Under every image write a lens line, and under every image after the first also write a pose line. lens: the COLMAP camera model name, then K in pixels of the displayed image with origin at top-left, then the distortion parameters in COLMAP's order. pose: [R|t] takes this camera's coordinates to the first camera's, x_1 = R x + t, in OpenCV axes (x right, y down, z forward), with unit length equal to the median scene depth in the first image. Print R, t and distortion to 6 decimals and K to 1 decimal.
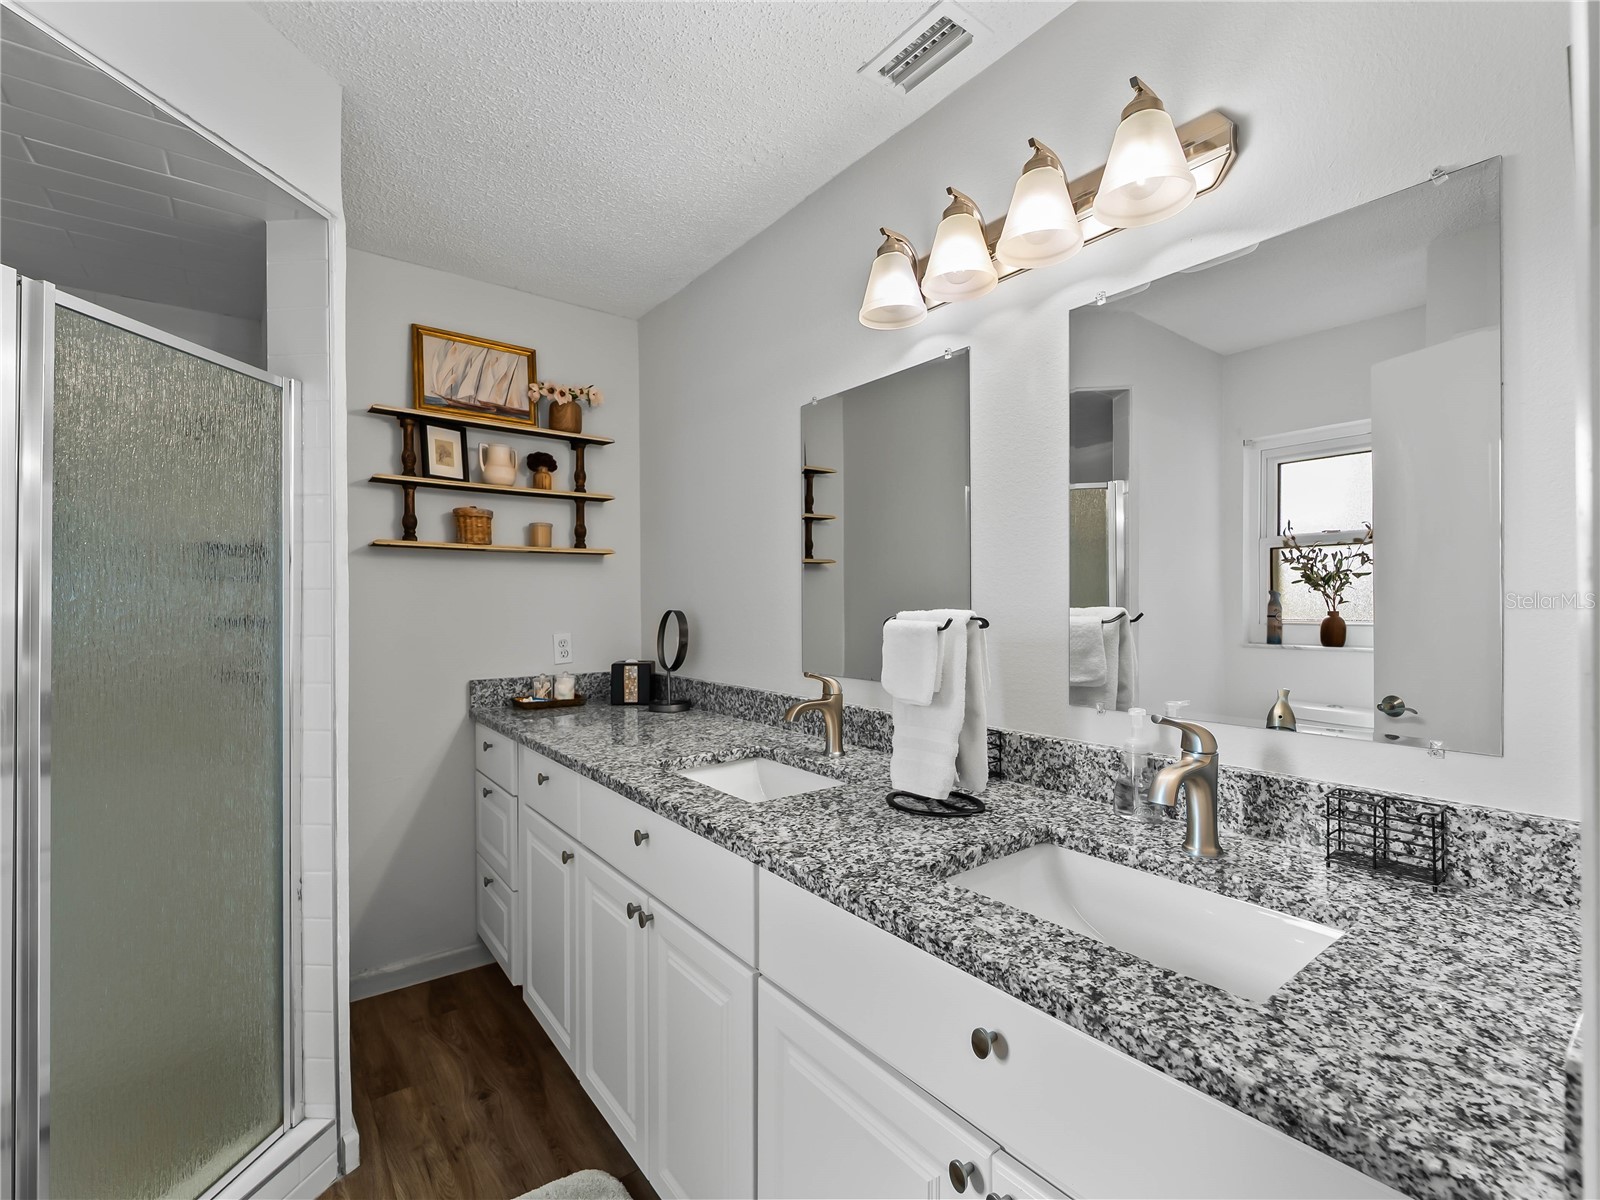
lens RADIAL K [[728.1, 0, 810.9], [0, 728.1, 605.6], [0, 0, 1]] dist [-0.004251, -0.000544]
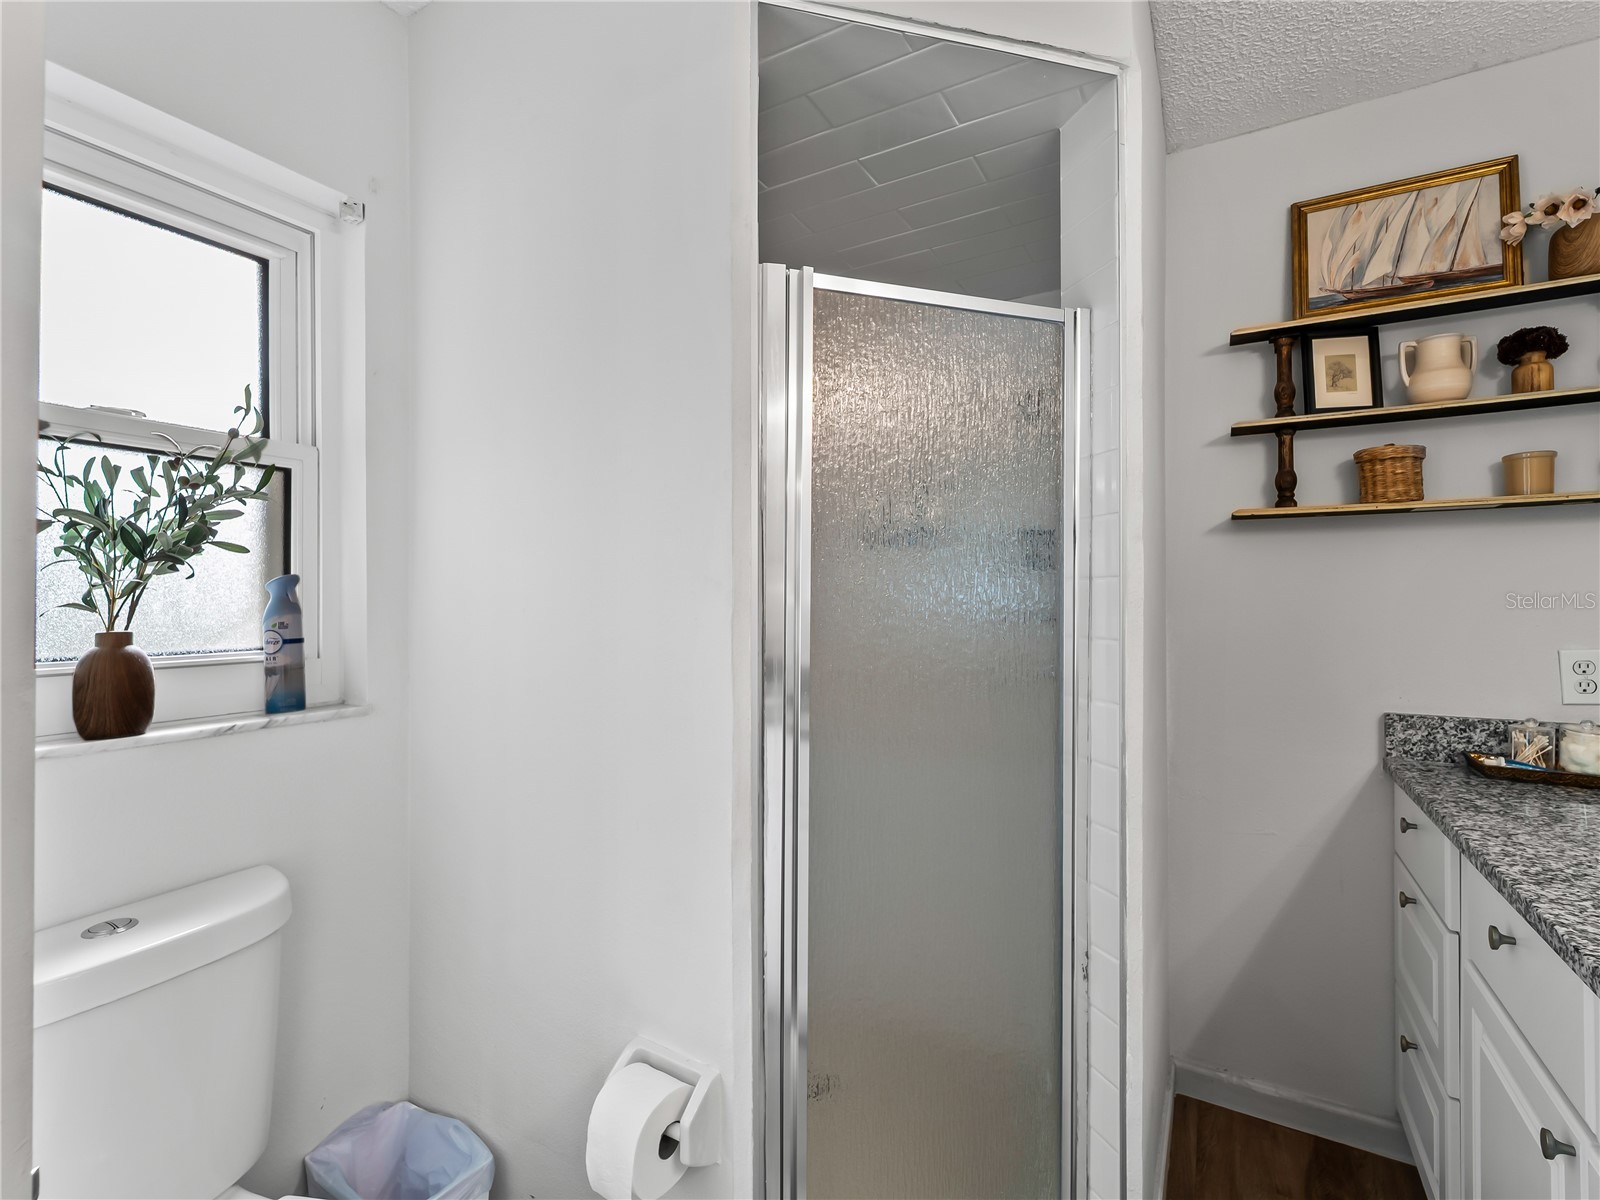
lens RADIAL K [[728.1, 0, 810.9], [0, 728.1, 605.6], [0, 0, 1]] dist [-0.004251, -0.000544]
pose [[0.384394, 0.003581, -0.923162, -0.068377], [0.001016, 0.999990, 0.004301, 0.003195], [0.923169, -0.002591, 0.384387, 0.281853]]
